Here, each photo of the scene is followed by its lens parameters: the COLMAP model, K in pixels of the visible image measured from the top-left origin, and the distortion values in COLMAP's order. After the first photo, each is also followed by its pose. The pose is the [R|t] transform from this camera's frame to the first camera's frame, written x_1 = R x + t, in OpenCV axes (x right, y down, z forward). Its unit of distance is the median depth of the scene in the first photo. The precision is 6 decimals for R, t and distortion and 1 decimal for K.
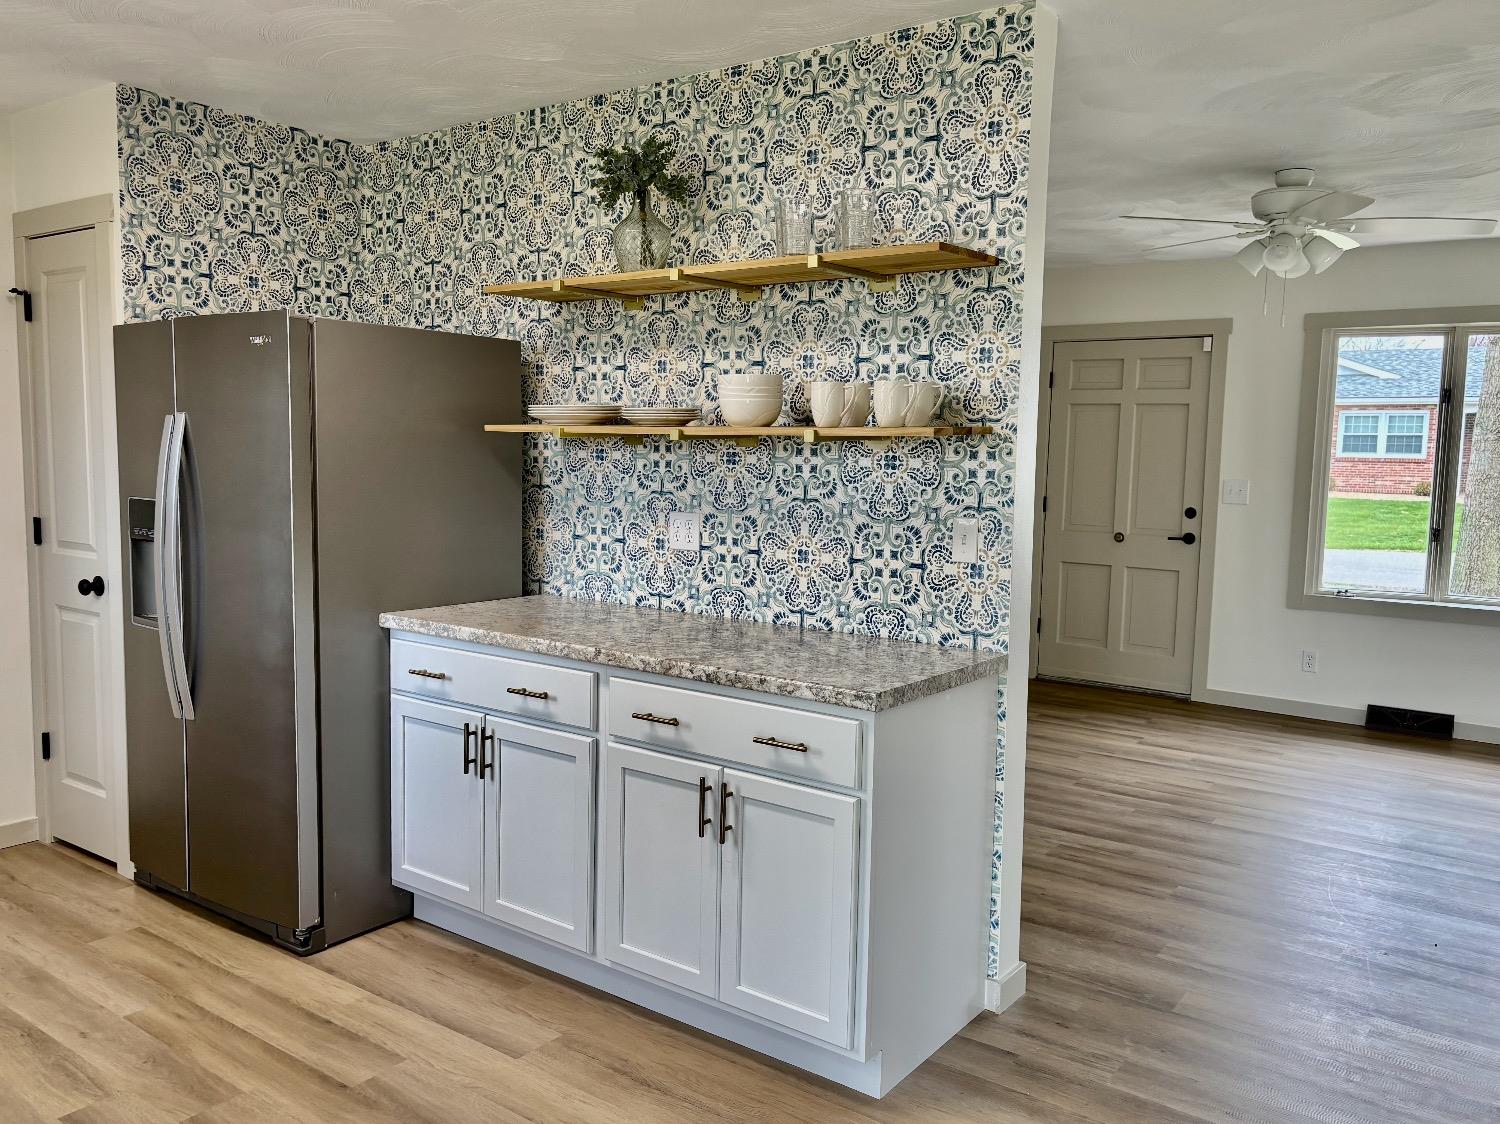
lens RADIAL K [[1178.6, 0, 746.9], [0, 1178.6, 565.8], [0, 0, 1]] dist [0.053007, -0.069322]
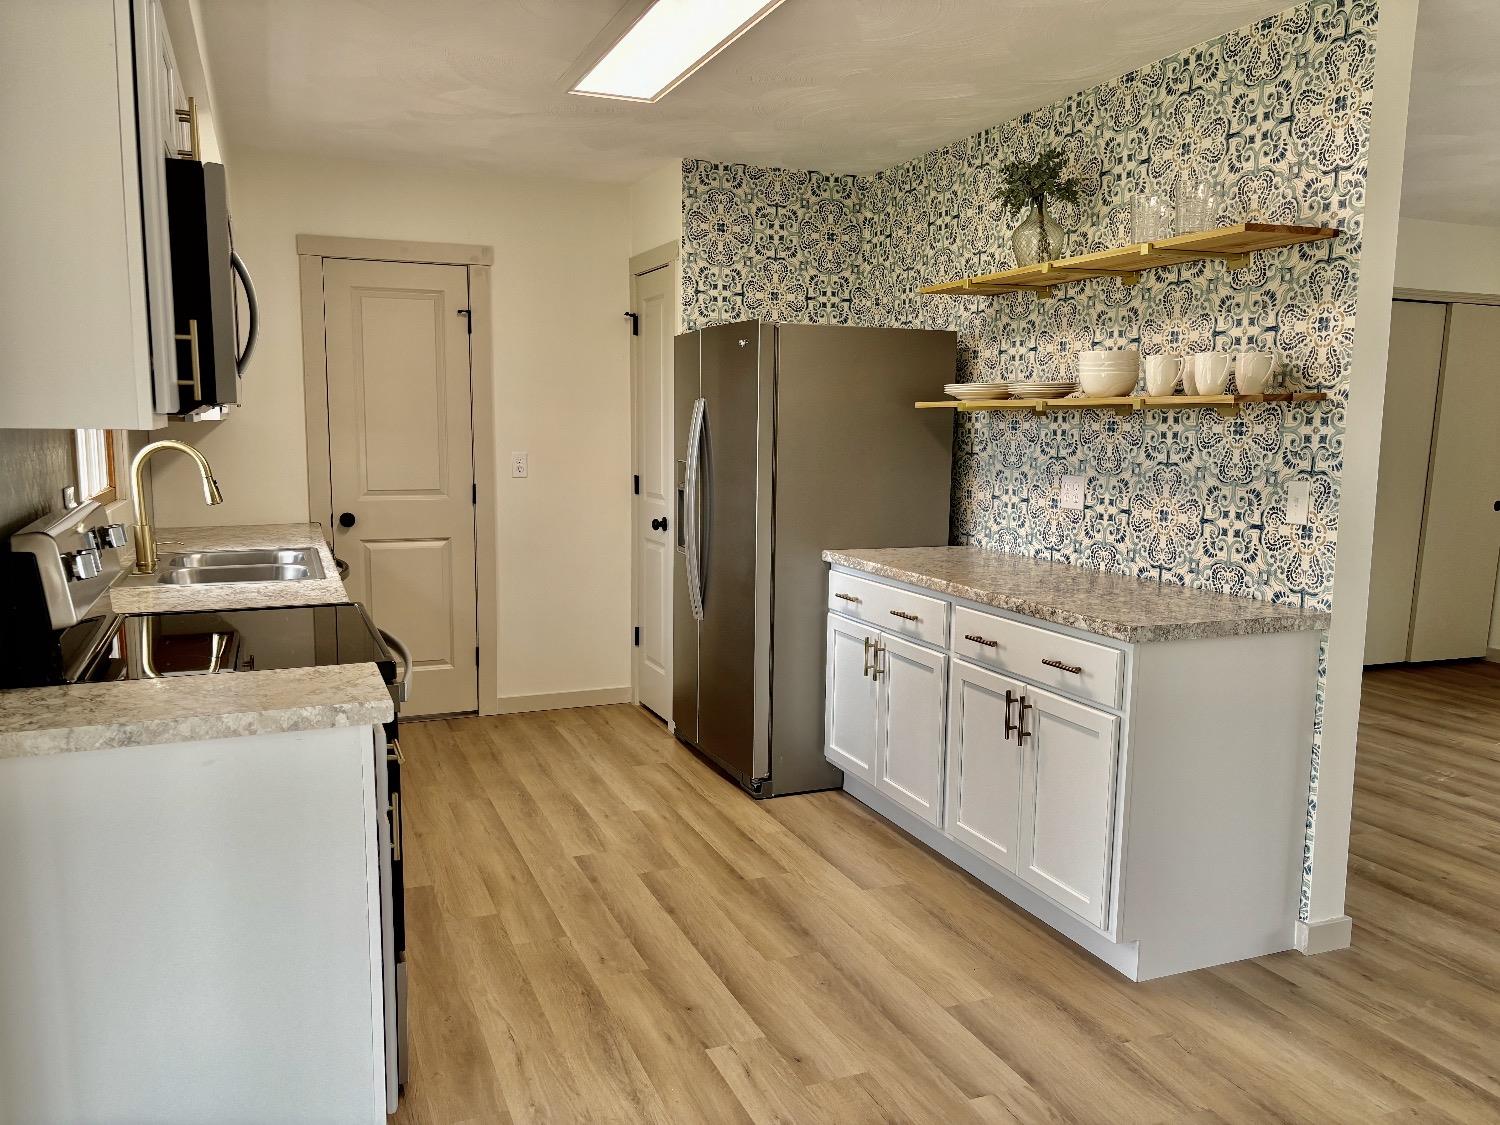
lens RADIAL K [[1145.0, 0, 738.7], [0, 1145.0, 575.0], [0, 0, 1]] dist [0.051514, -0.039867]
pose [[0.853691, 0.061167, -0.517176, 0.255253], [-0.047160, 0.998078, 0.040197, 0.021185], [0.518641, -0.009926, 0.854935, -0.117037]]
